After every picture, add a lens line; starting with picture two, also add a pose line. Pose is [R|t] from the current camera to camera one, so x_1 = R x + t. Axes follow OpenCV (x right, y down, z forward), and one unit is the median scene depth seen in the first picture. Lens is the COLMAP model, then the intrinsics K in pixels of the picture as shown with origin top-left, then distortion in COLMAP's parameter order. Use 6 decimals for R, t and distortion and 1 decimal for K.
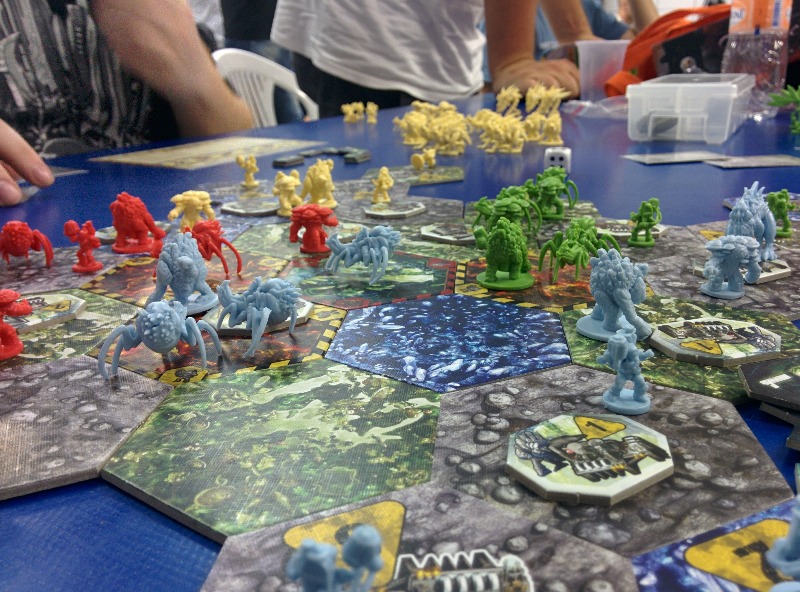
lens RADIAL K [[744.8, 0, 400.0], [0, 744.8, 296.0], [0, 0, 1]] dist [0.075058, -0.158166]
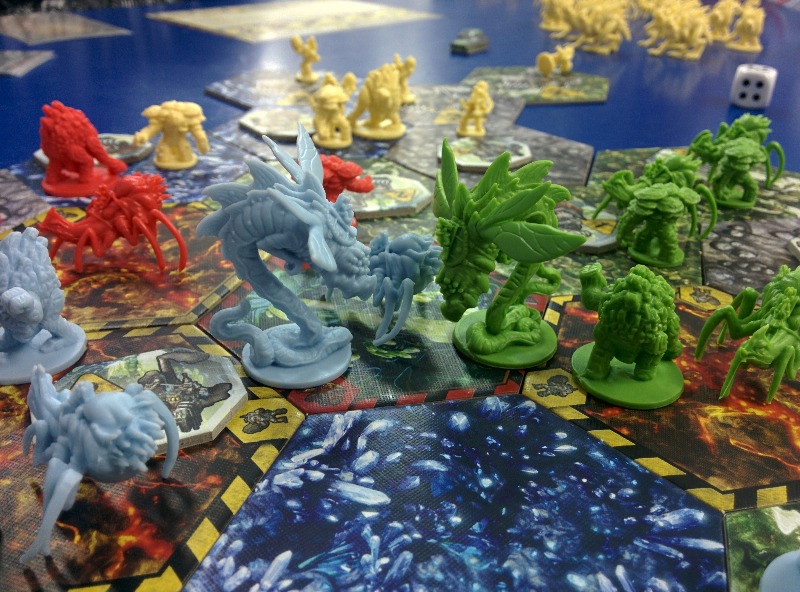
lens RADIAL K [[744.8, 0, 400.0], [0, 744.8, 296.0], [0, 0, 1]] dist [0.075058, -0.158166]
pose [[0.976892, 0.147679, -0.154511, 0.032036], [-0.117930, 0.975332, 0.186600, -0.084489], [0.178256, -0.164066, 0.970210, 0.254440]]
